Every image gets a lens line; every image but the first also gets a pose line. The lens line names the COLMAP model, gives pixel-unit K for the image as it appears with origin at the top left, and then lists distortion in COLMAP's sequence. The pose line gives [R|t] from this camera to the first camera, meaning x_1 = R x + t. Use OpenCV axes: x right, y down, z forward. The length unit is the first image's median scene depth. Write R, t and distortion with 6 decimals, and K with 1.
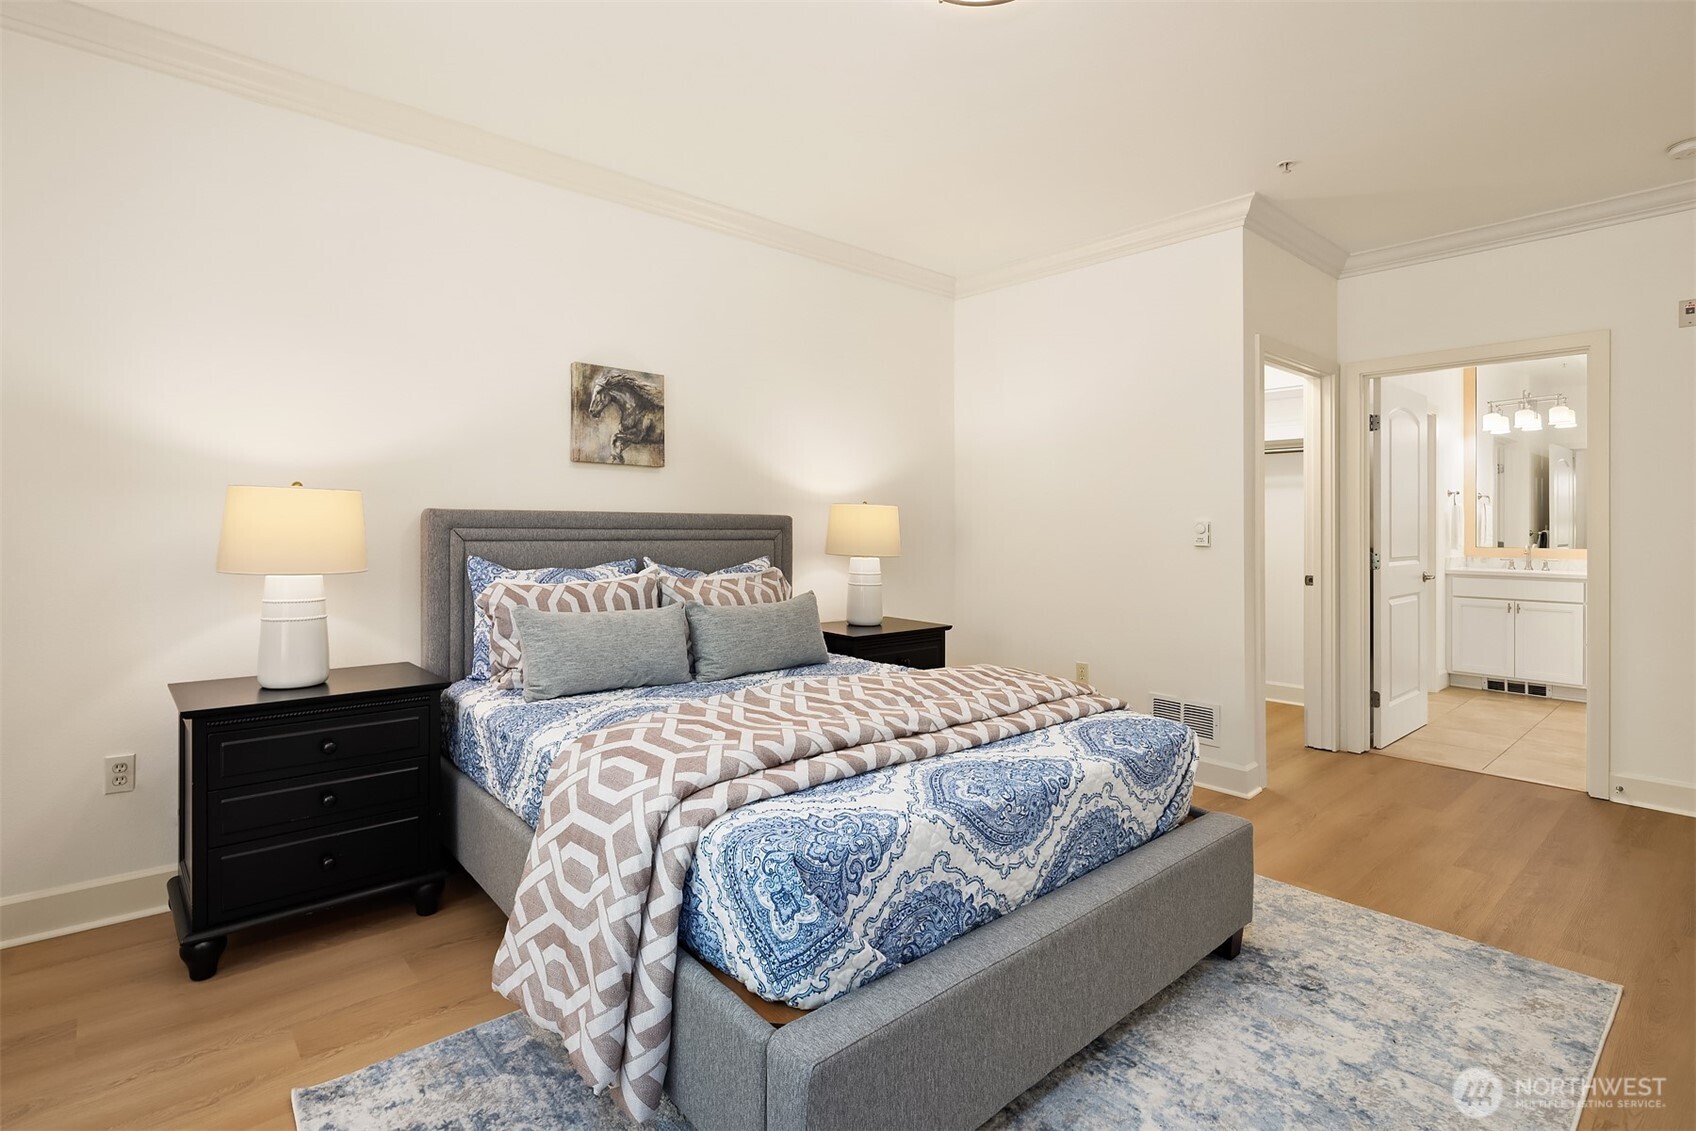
lens RADIAL K [[816.0, 0, 836.2], [0, 816.0, 532.1], [0, 0, 1]] dist [-0.002995, -0.001293]
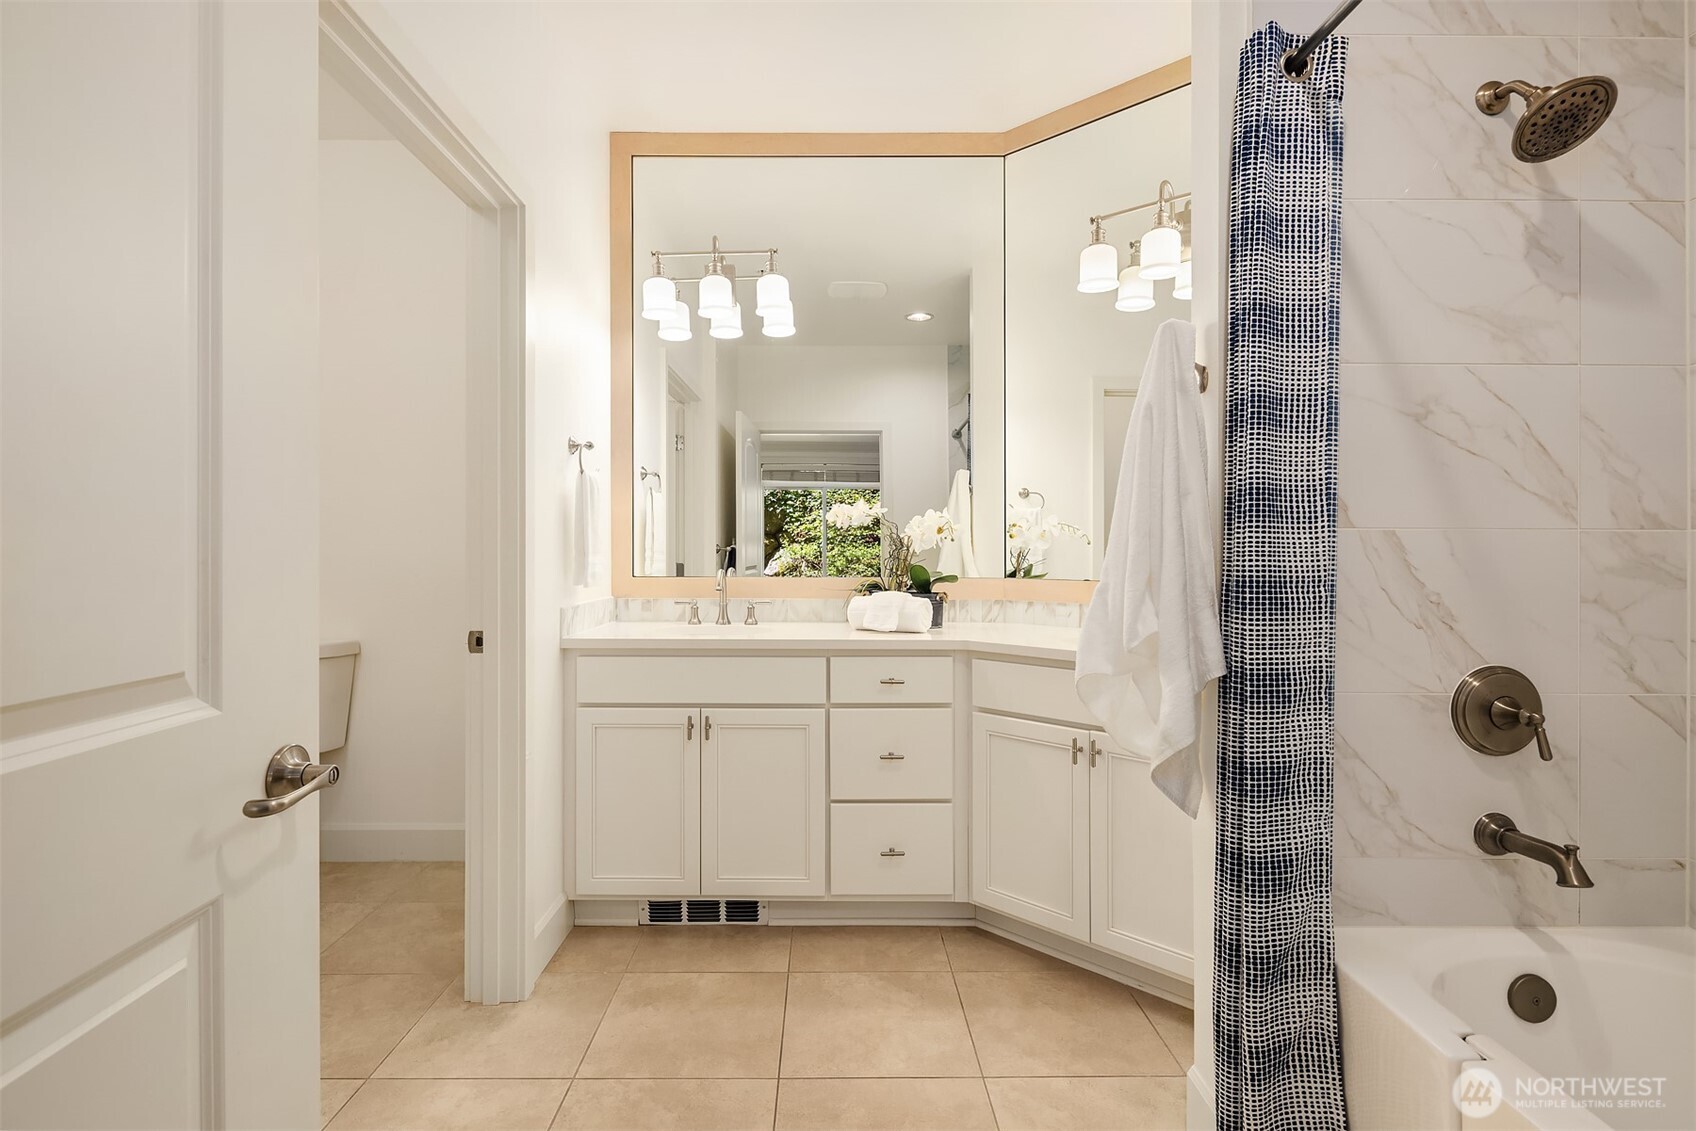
lens RADIAL K [[825.5, 0, 839.8], [0, 825.5, 544.3], [0, 0, 1]] dist [0.001669, -0.000558]
pose [[0.646887, 0.004897, 0.762570, 0.532137], [0.001809, 0.999967, -0.007956, 0.004636], [-0.762584, 0.006527, 0.646856, 0.641431]]
